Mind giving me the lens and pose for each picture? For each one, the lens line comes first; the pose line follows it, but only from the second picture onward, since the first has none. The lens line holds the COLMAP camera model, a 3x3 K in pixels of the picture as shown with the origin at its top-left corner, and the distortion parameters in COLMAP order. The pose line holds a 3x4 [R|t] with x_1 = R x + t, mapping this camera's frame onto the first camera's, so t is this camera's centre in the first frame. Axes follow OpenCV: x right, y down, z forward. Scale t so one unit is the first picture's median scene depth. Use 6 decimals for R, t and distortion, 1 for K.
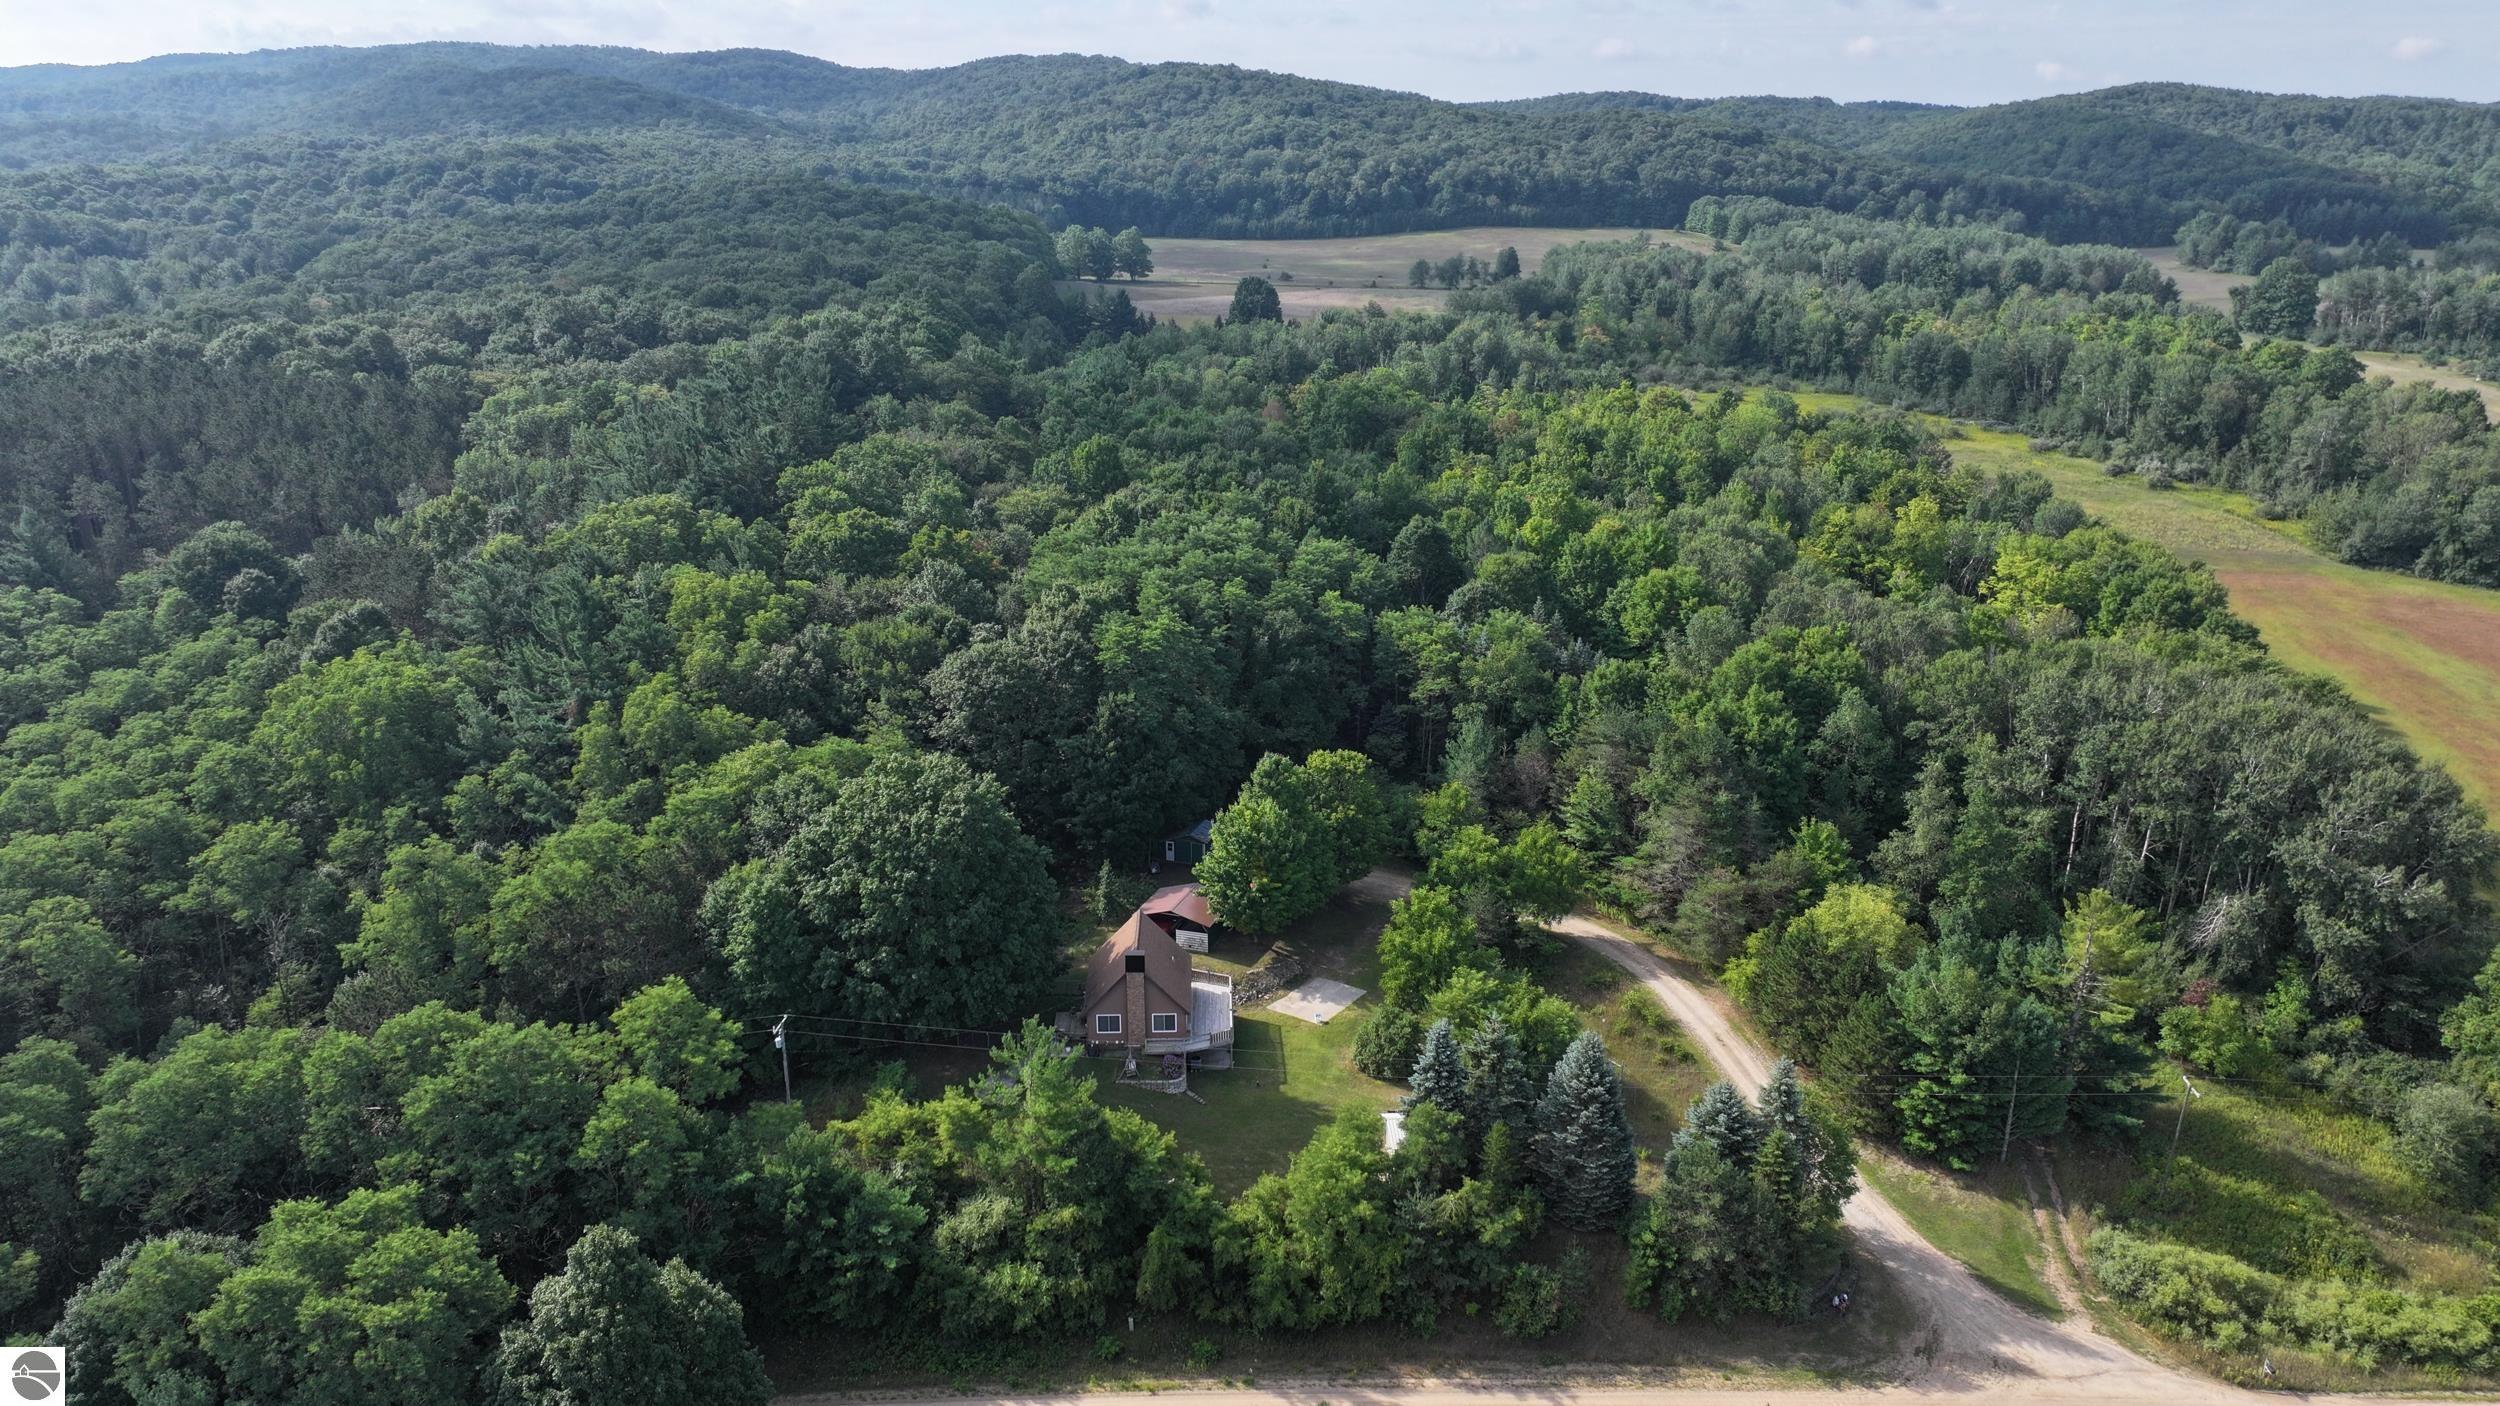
lens RADIAL K [[1756.2, 0, 1247.9], [0, 1756.2, 696.0], [0, 0, 1]] dist [0.001950, 0.009652]
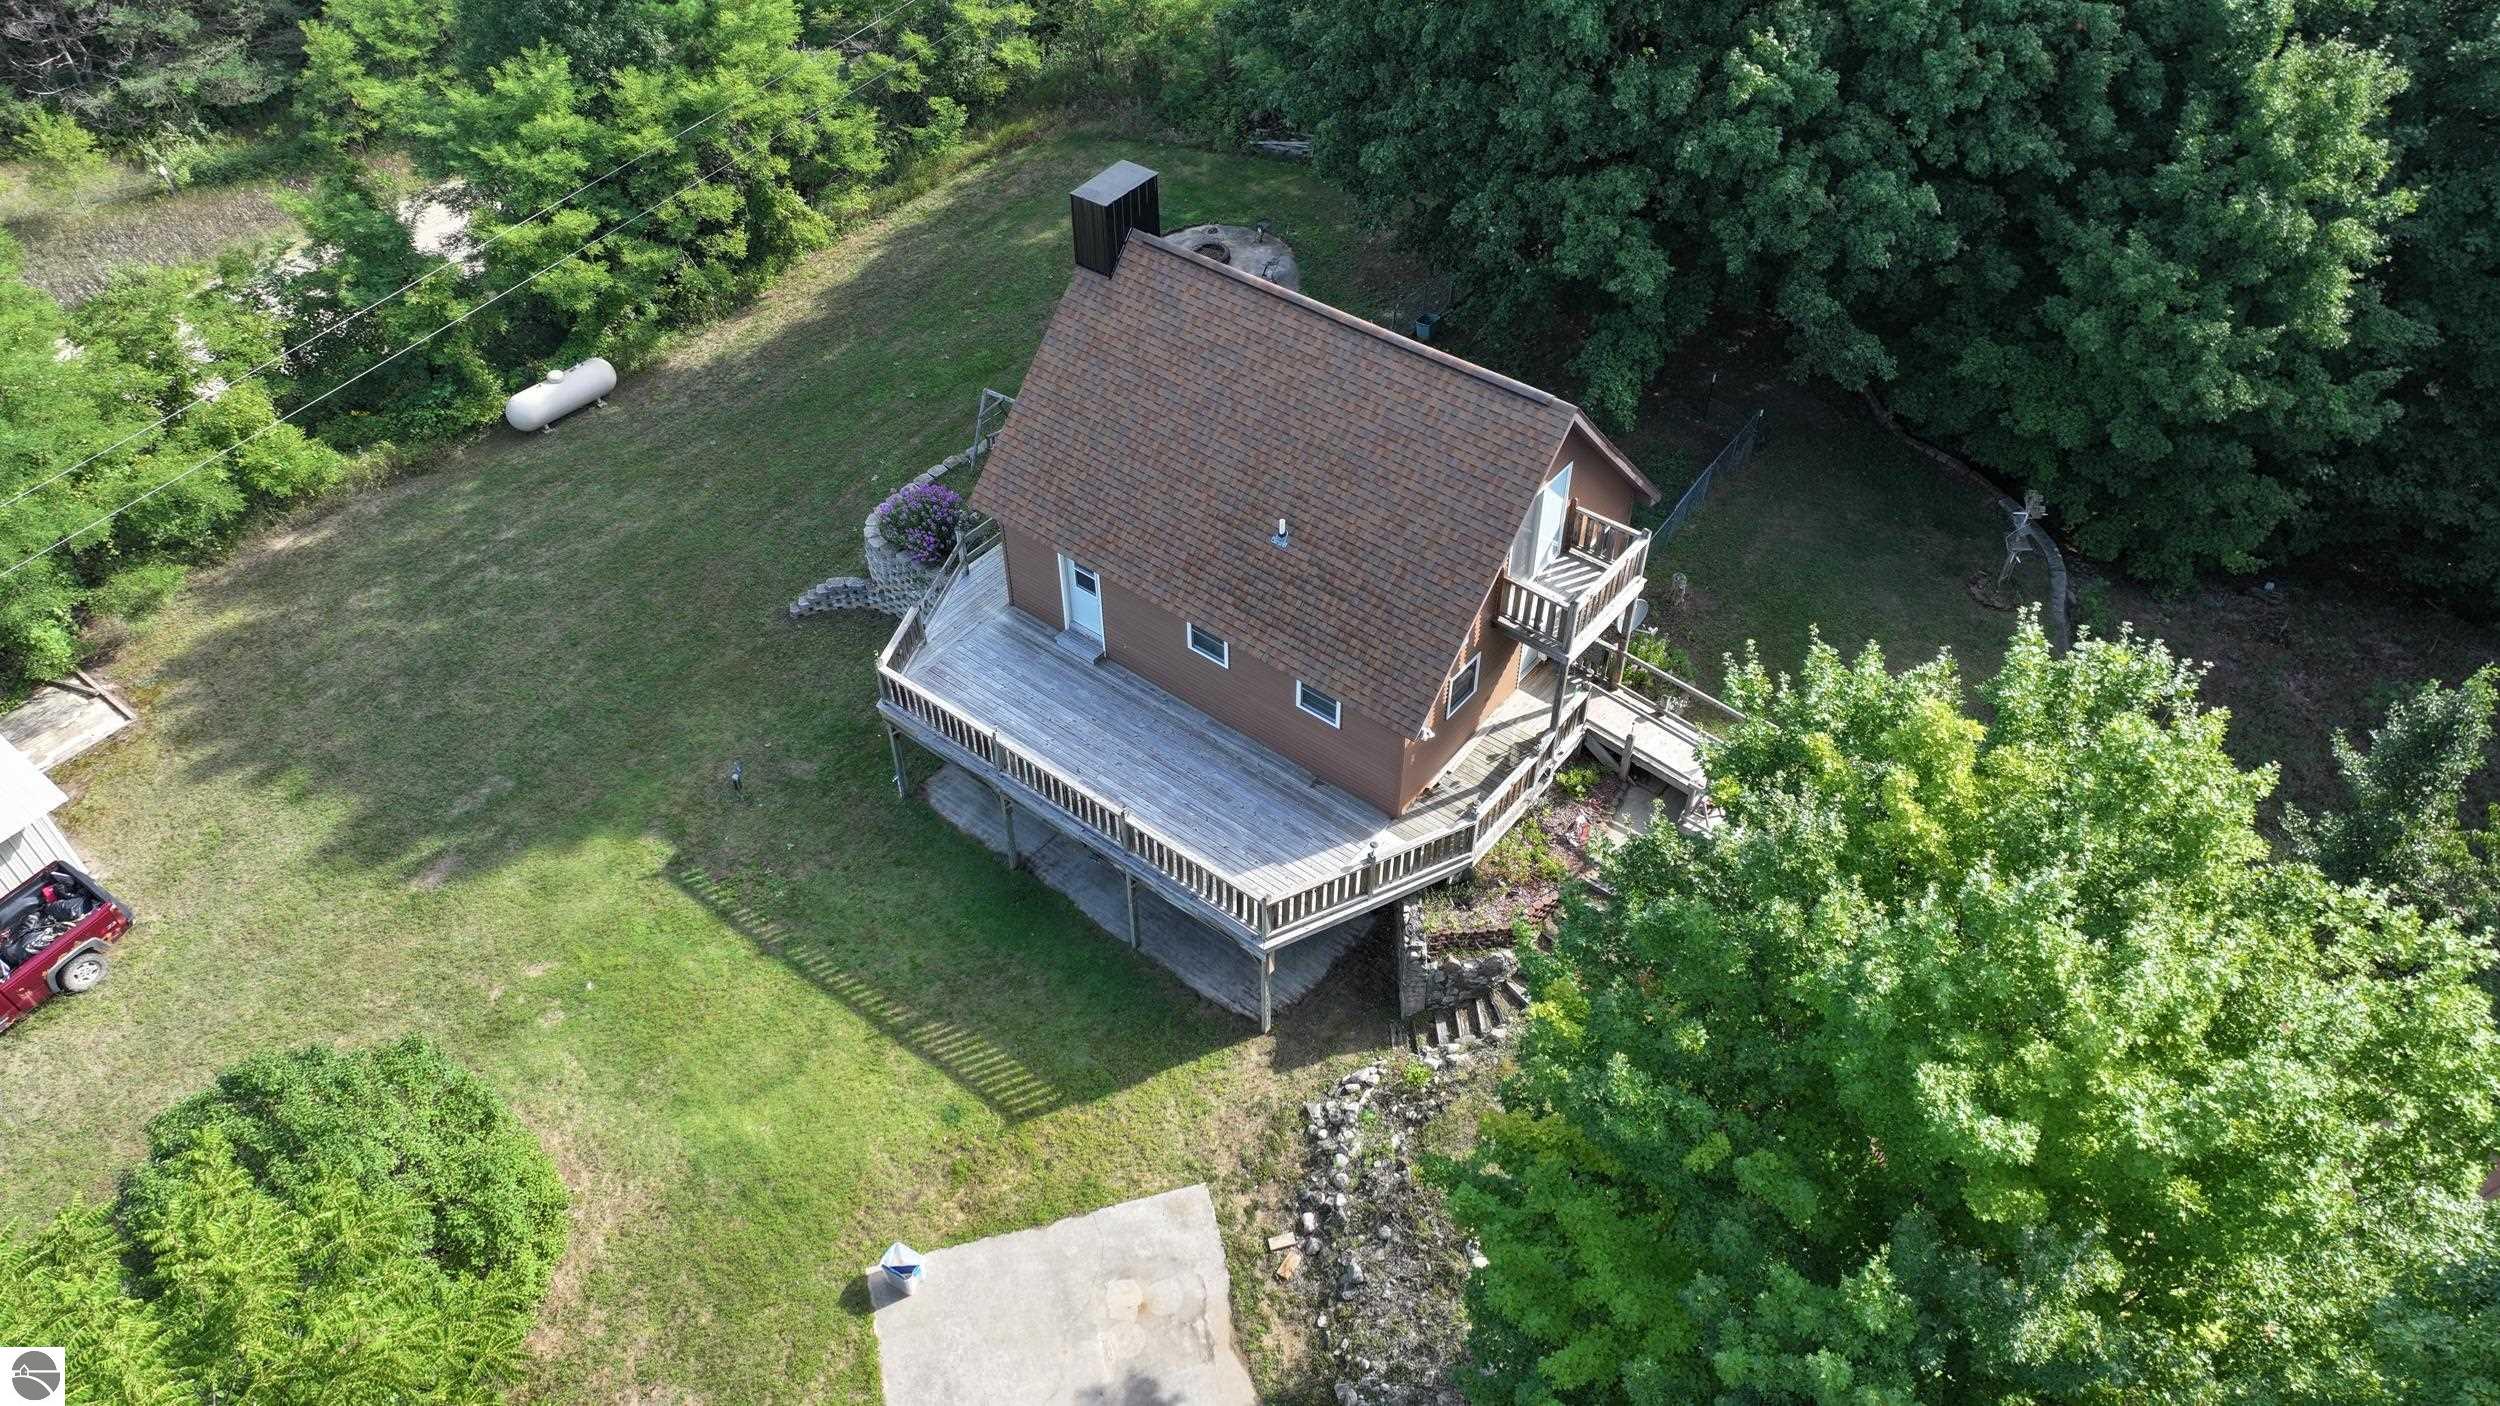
lens RADIAL K [[1756.2, 0, 1240.8], [0, 1756.2, 698.5], [0, 0, 1]] dist [0.001950, 0.009652]
pose [[-0.640724, 0.536853, -0.548874, 0.081202], [-0.215568, 0.560345, 0.799715, -0.008259], [0.736888, 0.630716, -0.243298, 0.964128]]
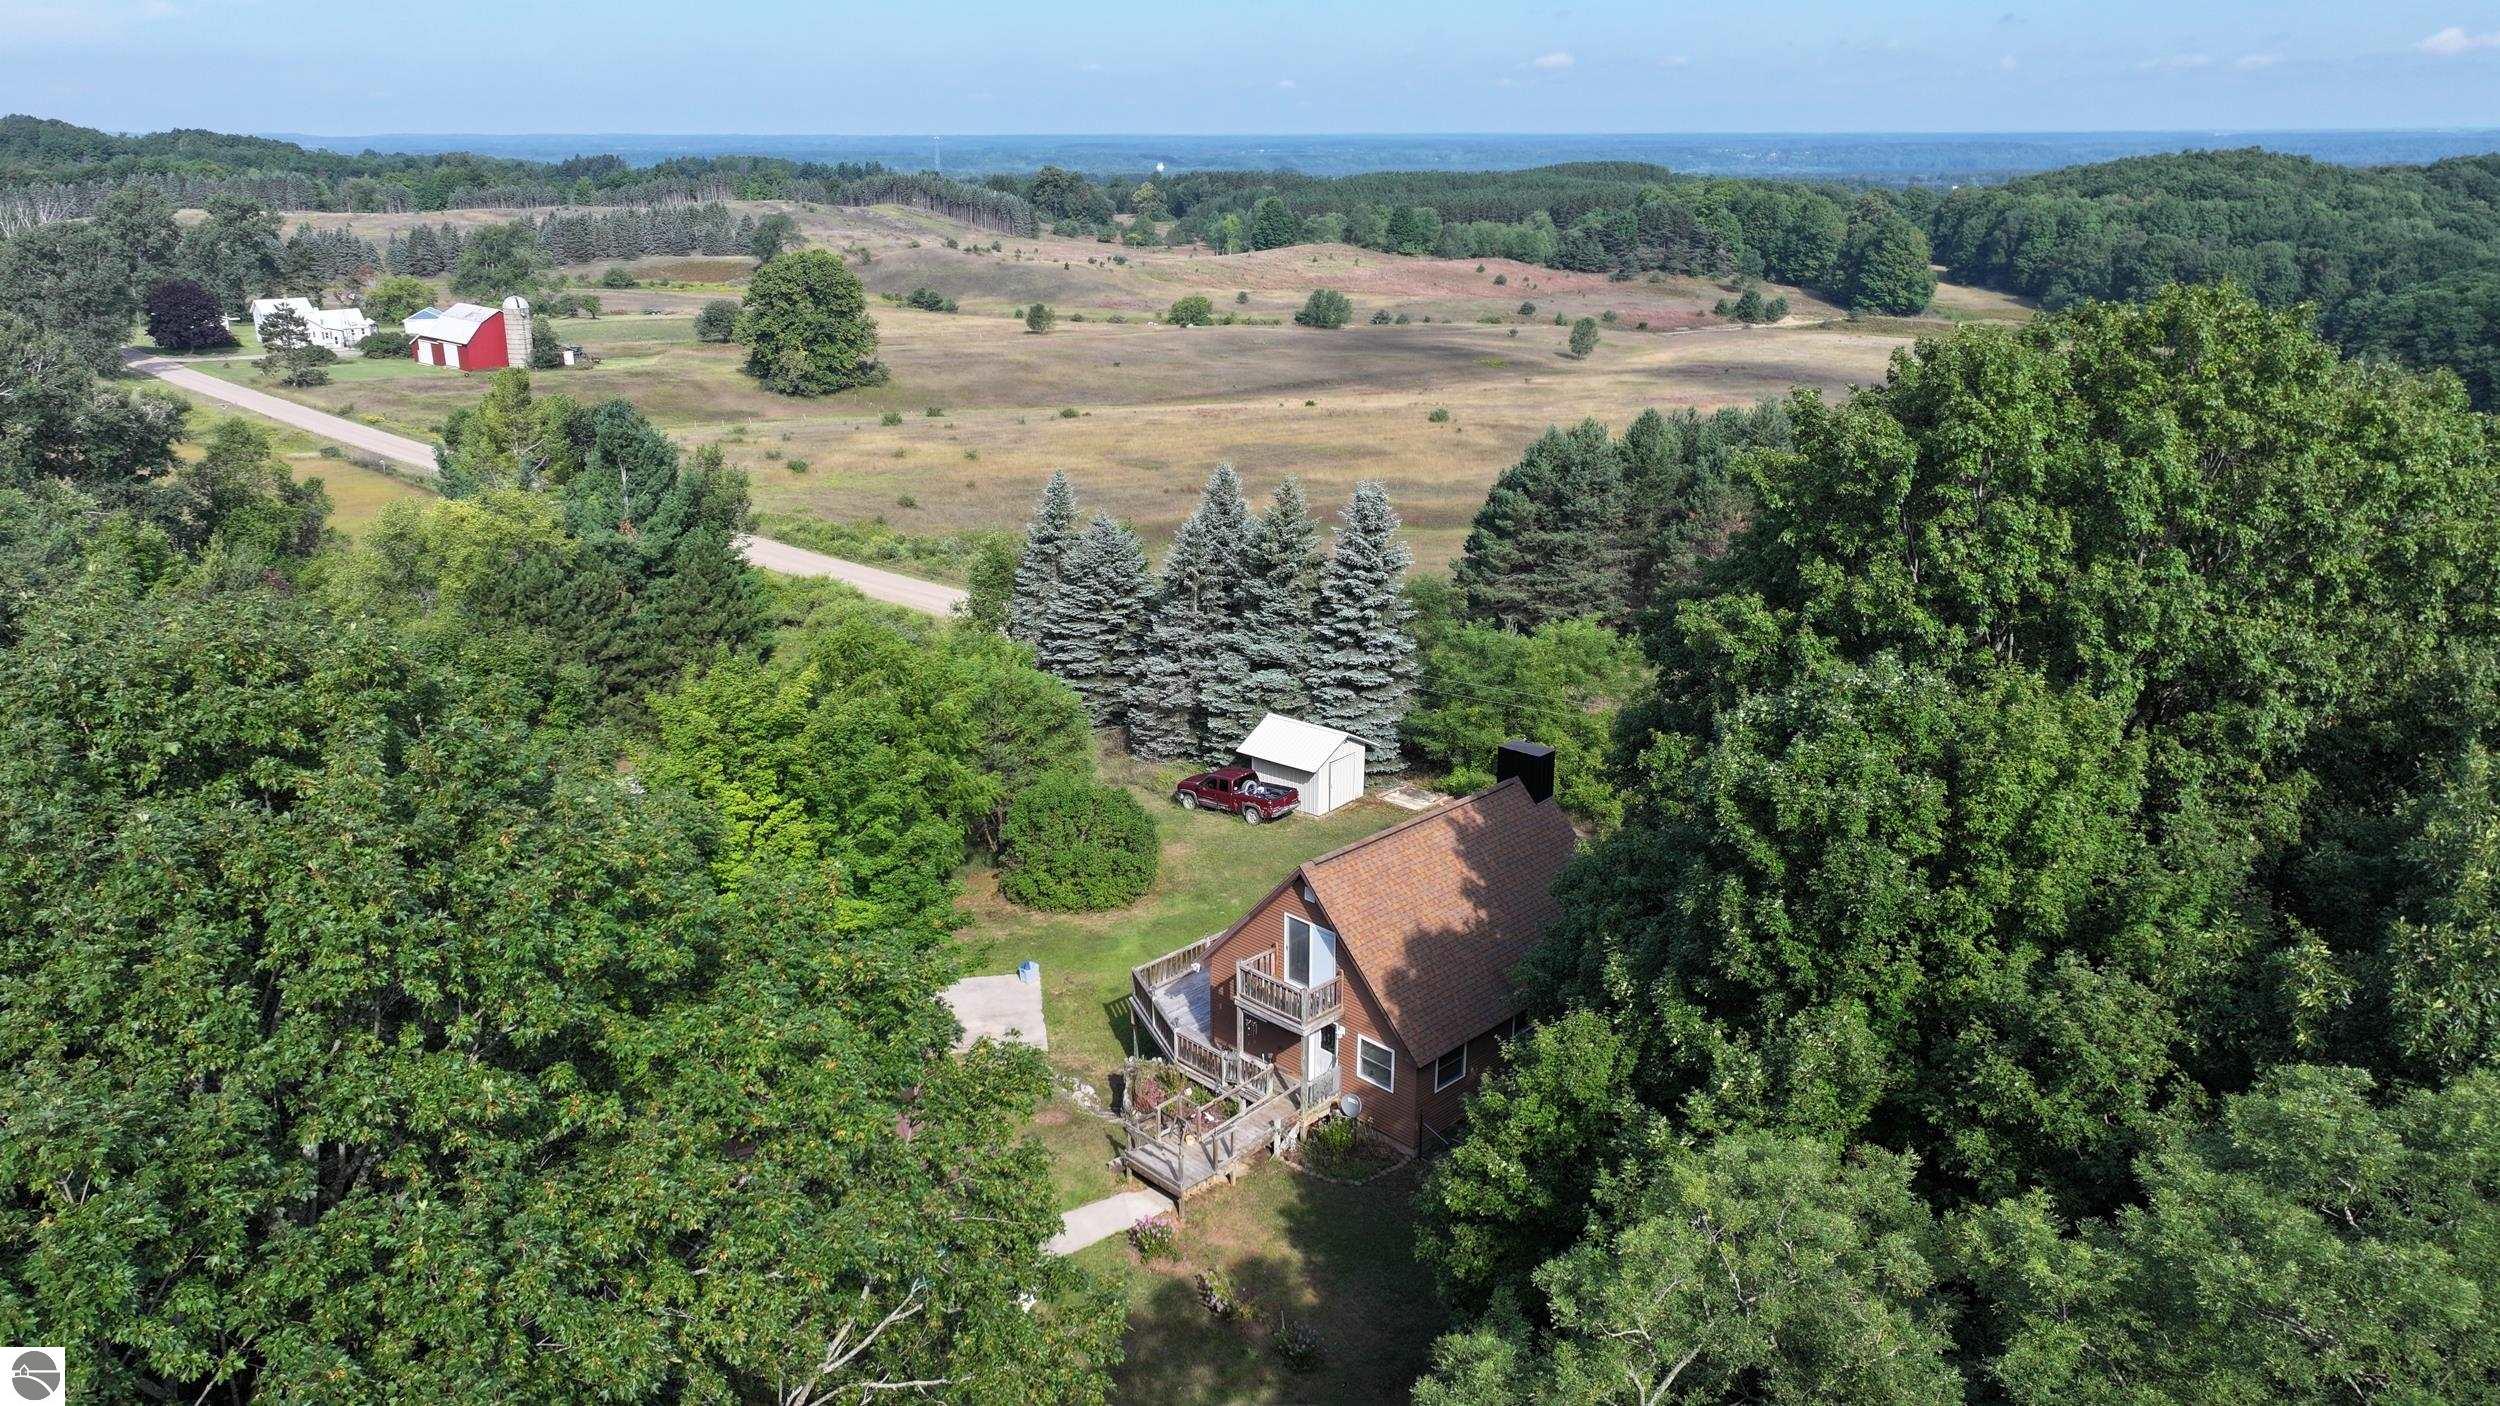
lens RADIAL K [[1756.2, 0, 1241.9], [0, 1756.2, 695.1], [0, 0, 1]] dist [0.001950, 0.009652]
pose [[-0.690780, -0.213349, 0.690873, -0.248540], [0.217841, 0.849678, 0.480201, -0.056508], [-0.689470, 0.482214, -0.540464, 1.079327]]
